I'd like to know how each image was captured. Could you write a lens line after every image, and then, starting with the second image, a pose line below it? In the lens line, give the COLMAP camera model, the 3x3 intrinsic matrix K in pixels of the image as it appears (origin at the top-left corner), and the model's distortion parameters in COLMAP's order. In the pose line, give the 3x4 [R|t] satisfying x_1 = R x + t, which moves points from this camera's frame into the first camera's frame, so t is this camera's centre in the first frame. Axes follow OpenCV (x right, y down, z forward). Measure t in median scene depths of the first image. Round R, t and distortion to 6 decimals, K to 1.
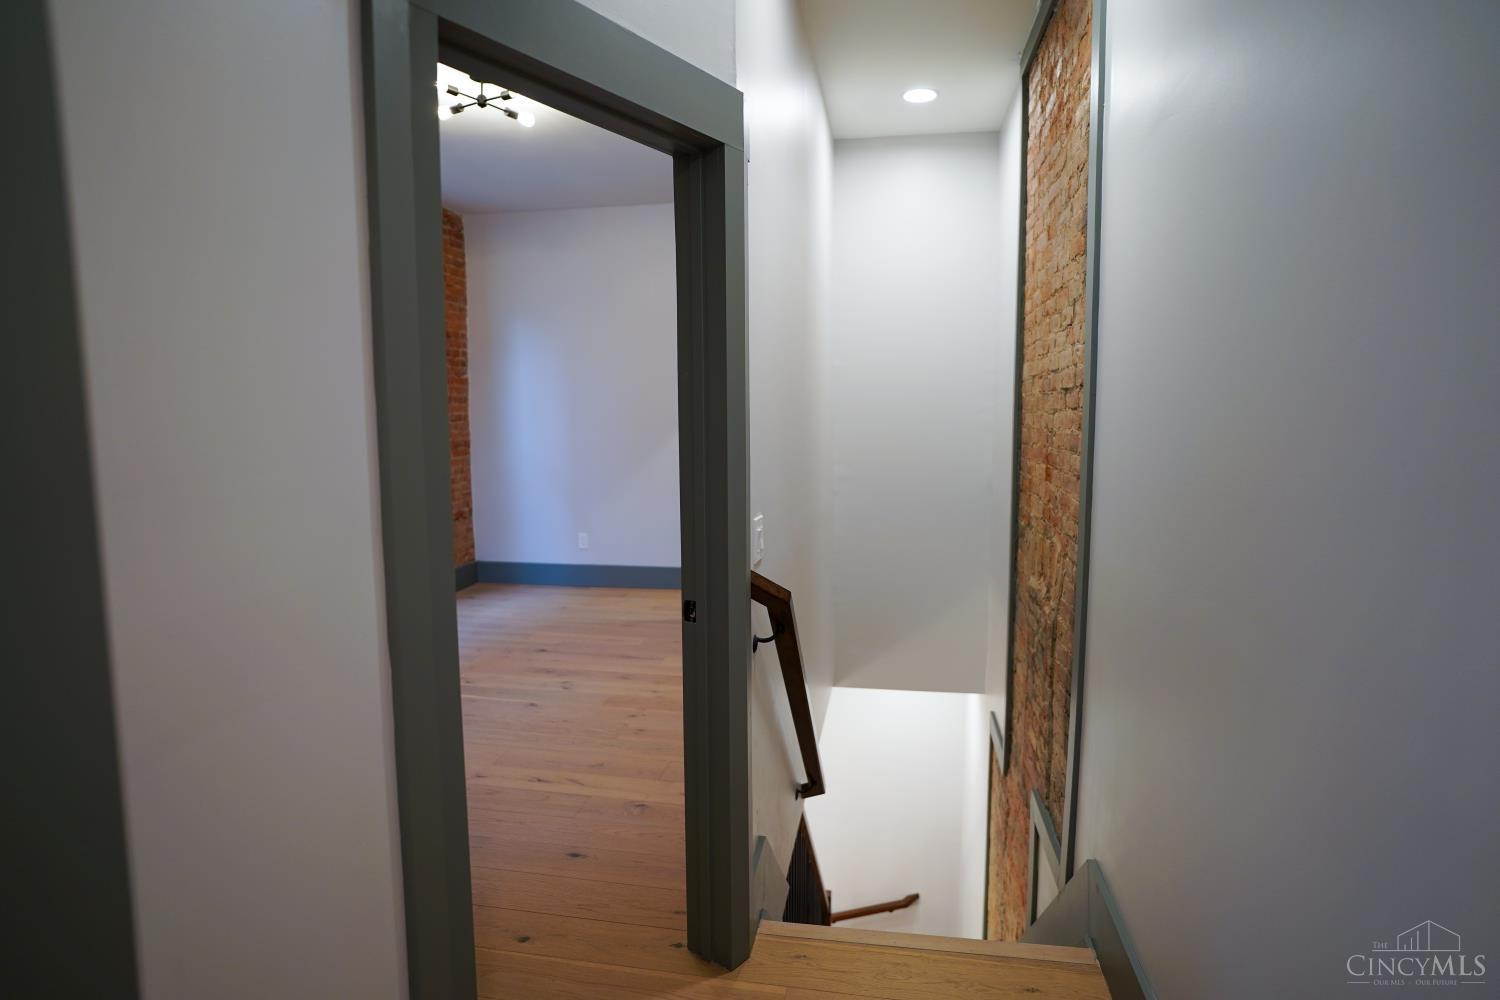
lens RADIAL K [[823.0, 0, 739.4], [0, 823.0, 497.5], [0, 0, 1]] dist [-0.053301, 0.038467]
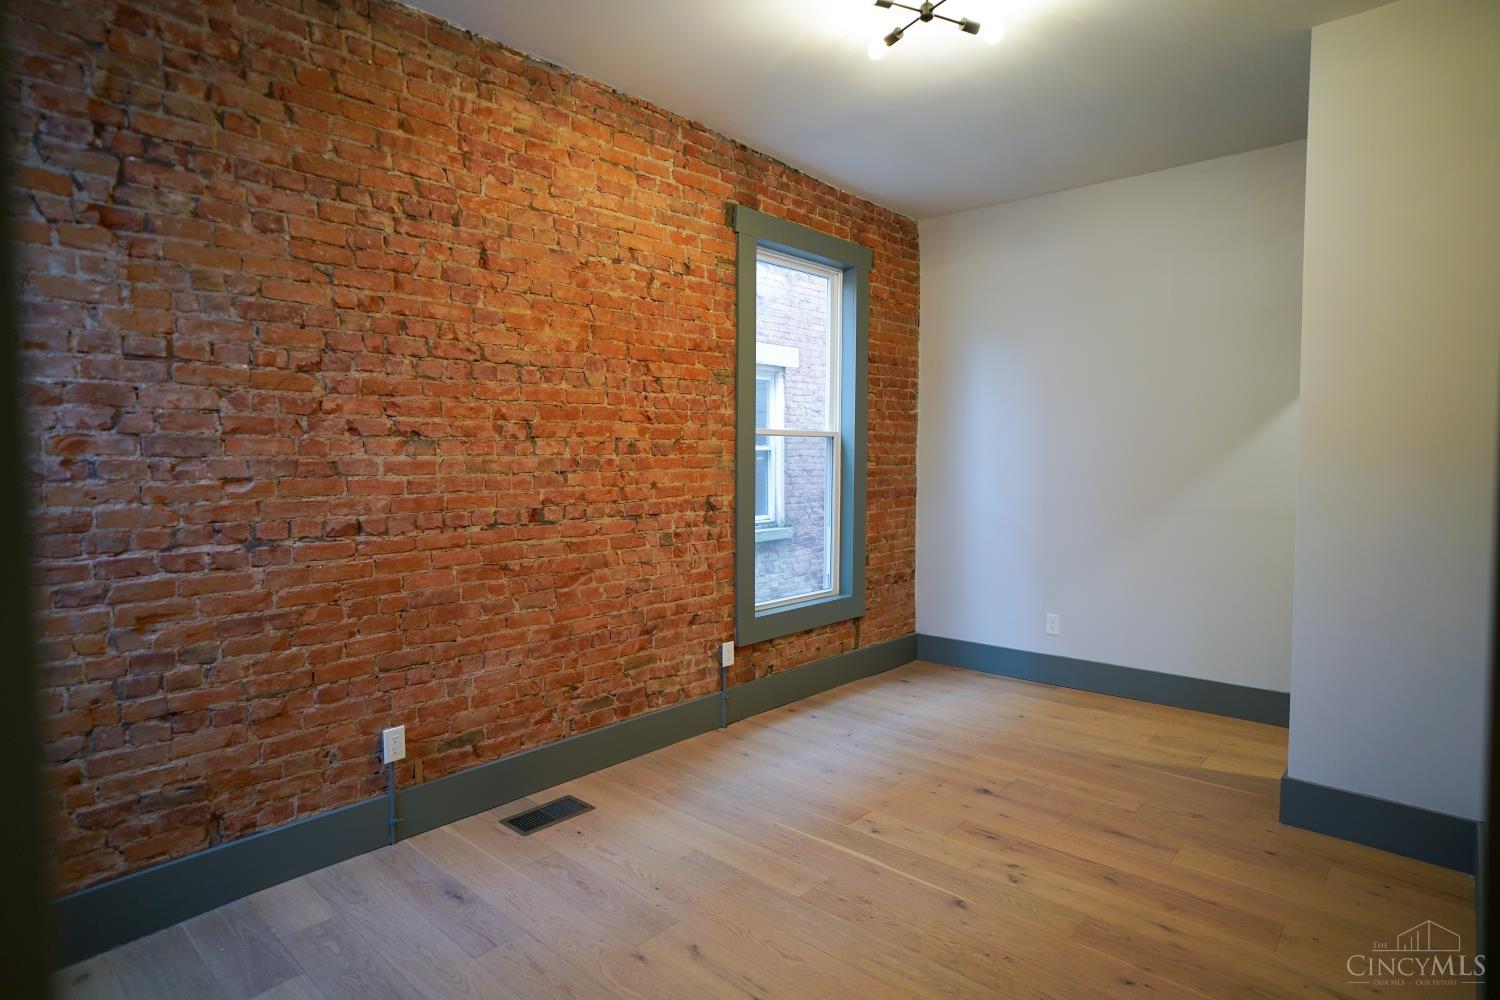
lens RADIAL K [[823.0, 0, 739.4], [0, 823.0, 497.5], [0, 0, 1]] dist [-0.053301, 0.038467]
pose [[0.848748, 0.032803, -0.527779, -0.042350], [-0.058364, 0.997787, -0.031842, -0.023854], [0.525567, 0.057829, 0.848784, 0.203654]]
